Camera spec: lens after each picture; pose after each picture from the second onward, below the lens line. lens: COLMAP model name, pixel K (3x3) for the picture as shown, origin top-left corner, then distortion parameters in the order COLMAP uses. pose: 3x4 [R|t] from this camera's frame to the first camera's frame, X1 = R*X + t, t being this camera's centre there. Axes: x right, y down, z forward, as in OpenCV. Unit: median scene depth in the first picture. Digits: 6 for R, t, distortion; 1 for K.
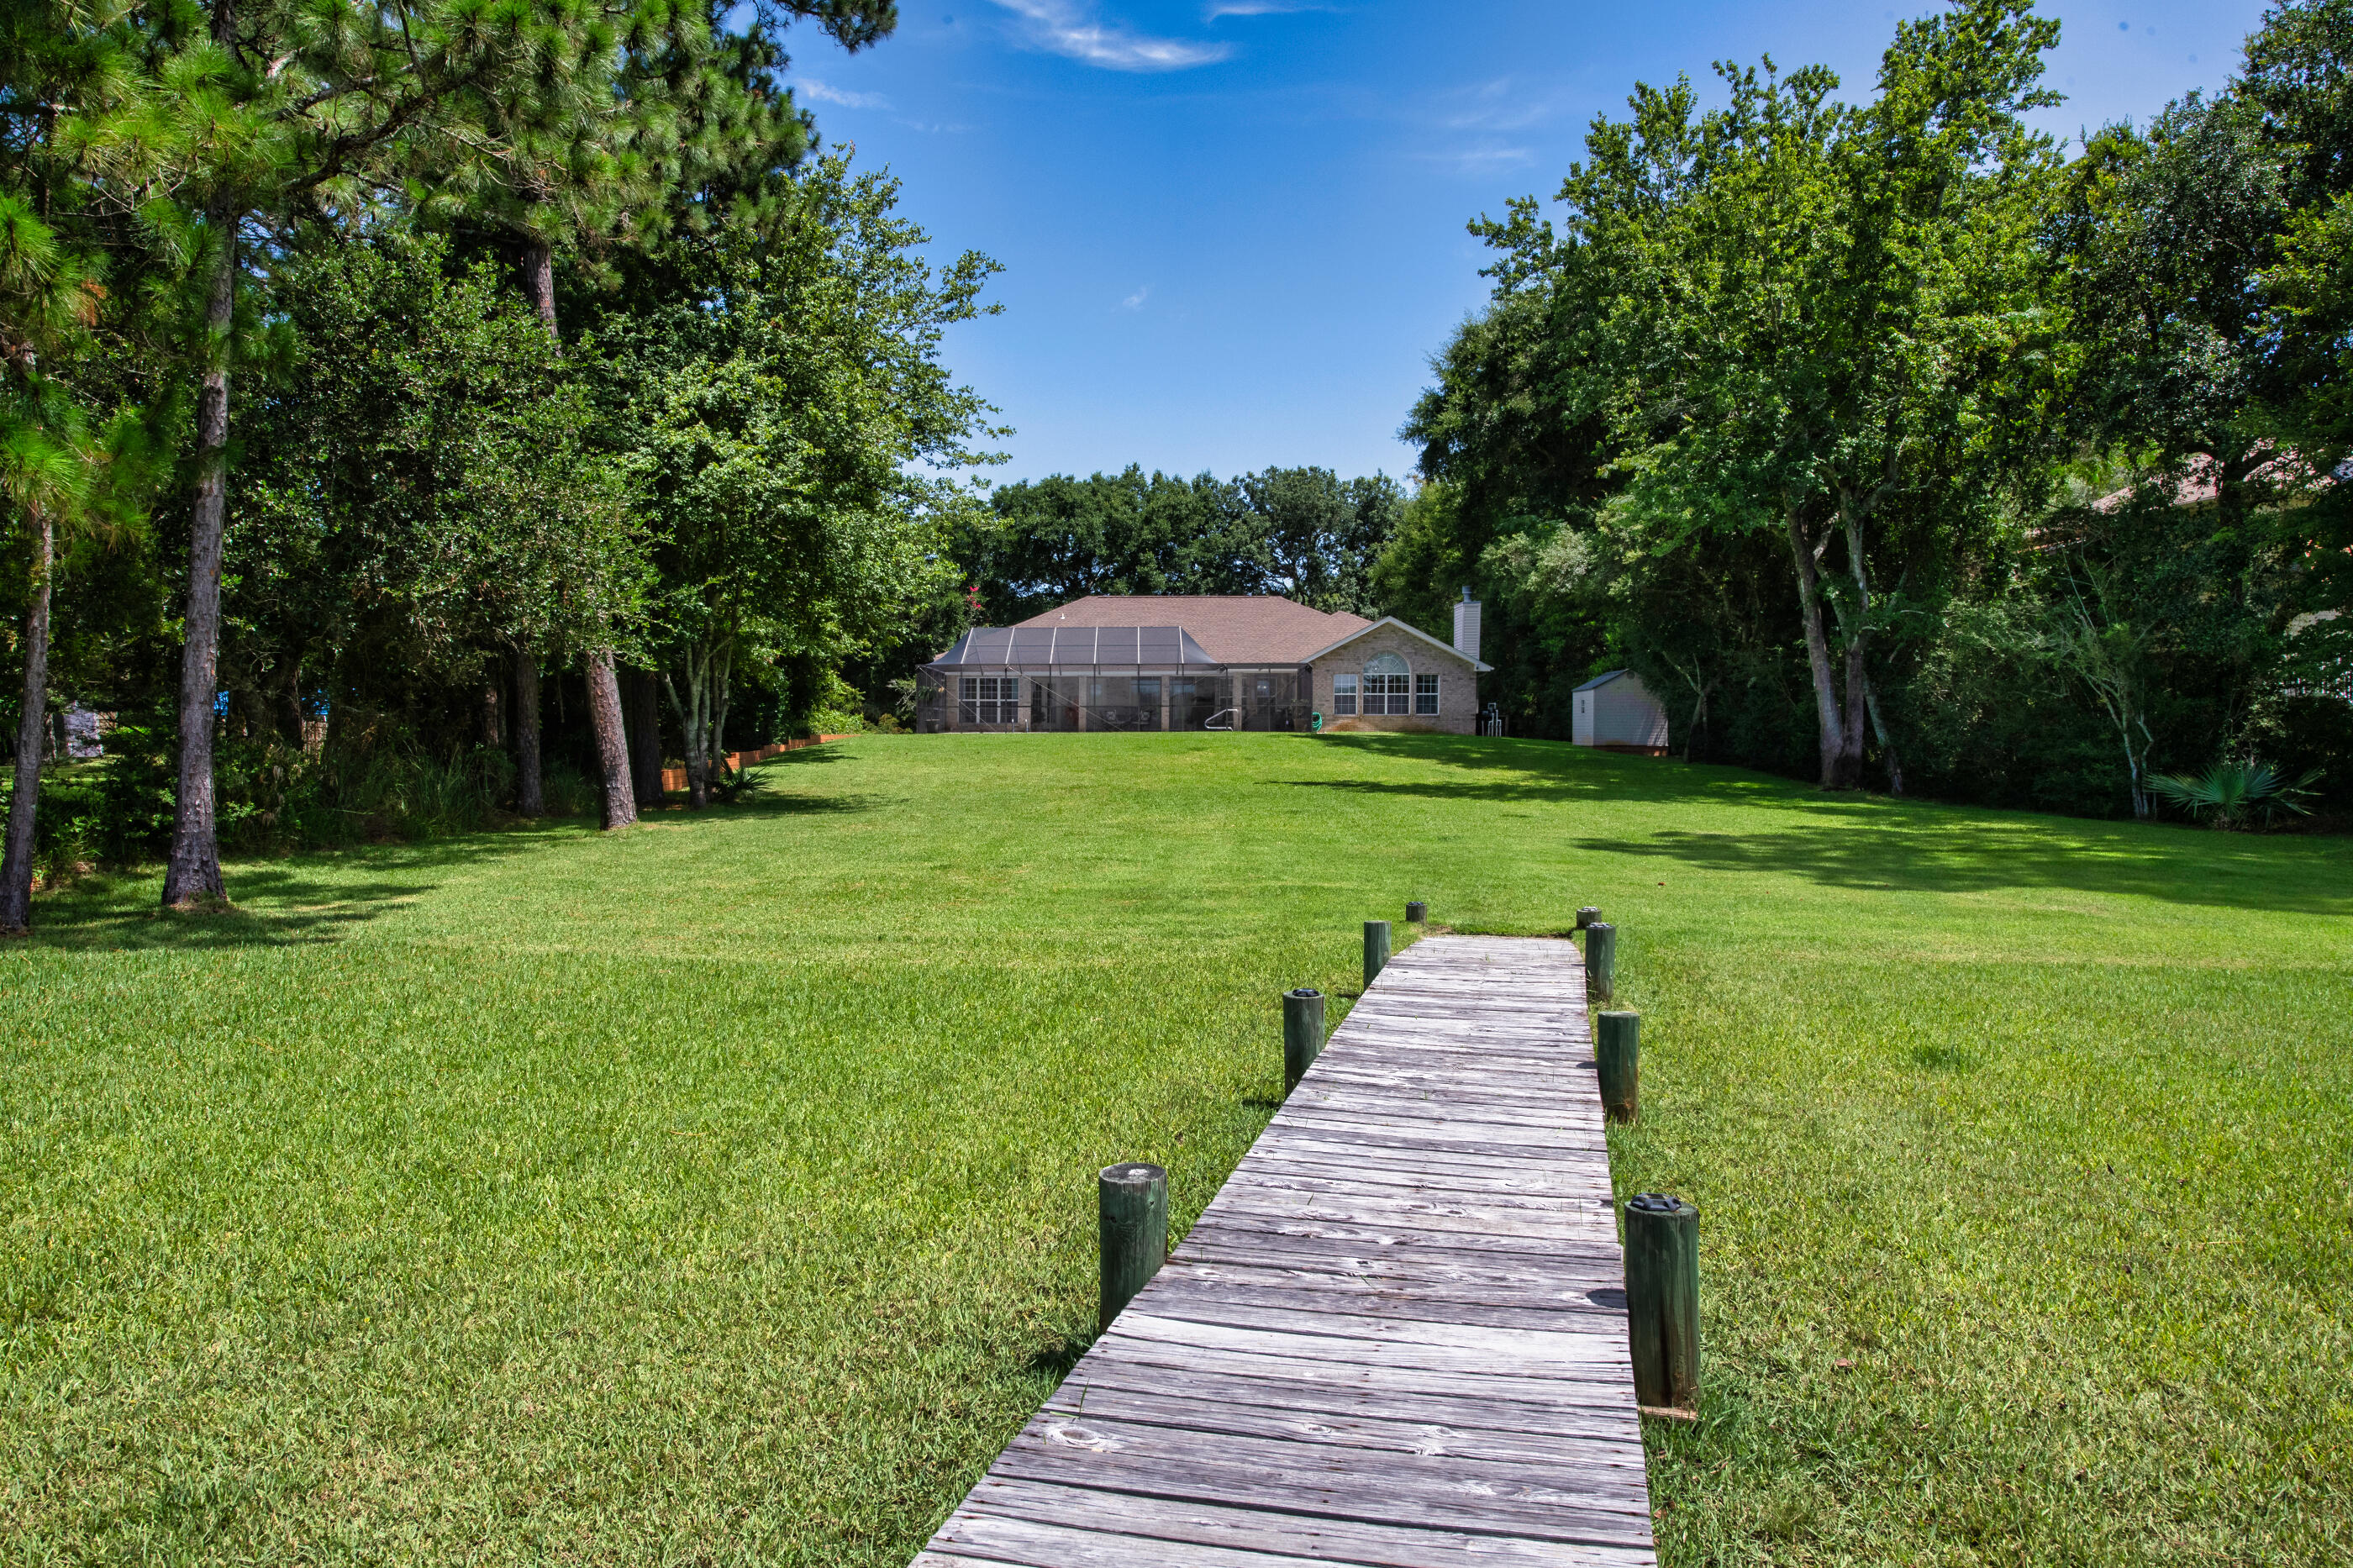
lens RADIAL K [[1661.9, 0, 1176.5], [0, 1661.9, 784.0], [0, 0, 1]] dist [-0.002163, -0.000276]
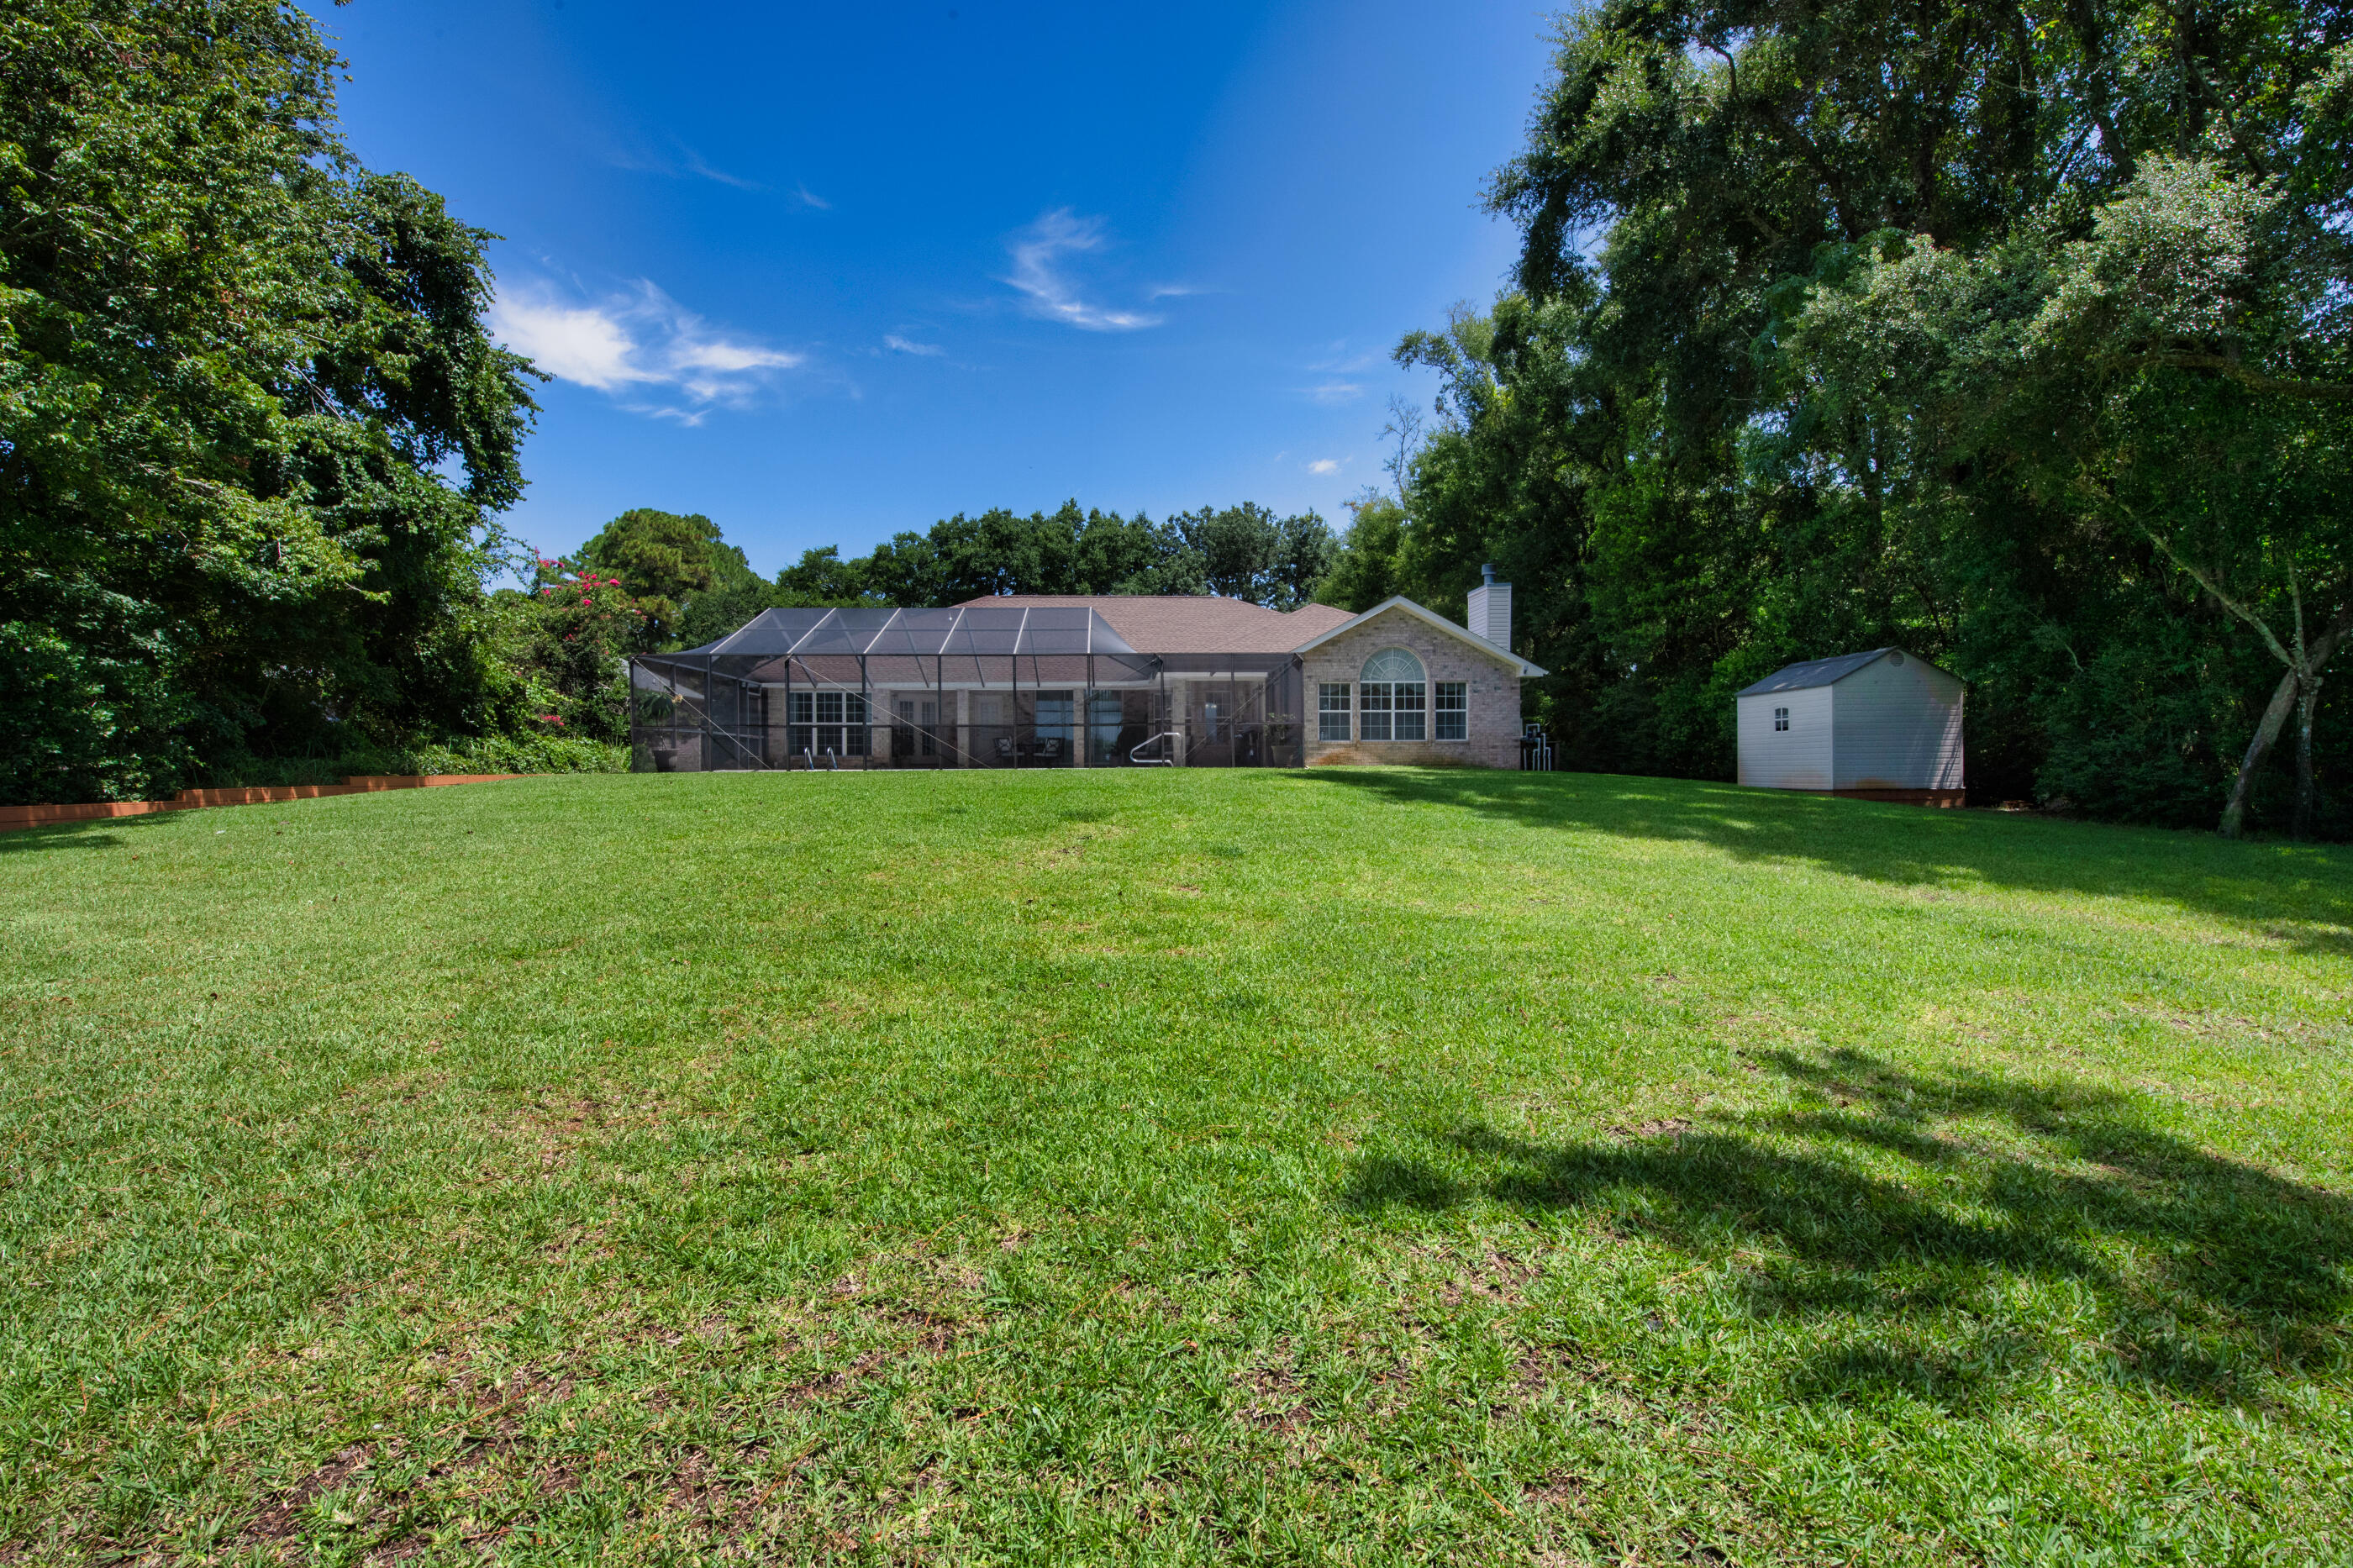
lens RADIAL K [[1084.3, 0, 1176.5], [0, 1084.3, 784.0], [0, 0, 1]] dist [0.000810, 0.000037]
pose [[0.999245, -0.010373, 0.037437, 0.018713], [0.010740, 0.999896, -0.009602, -0.019515], [-0.037334, 0.009997, 0.999253, 0.529831]]
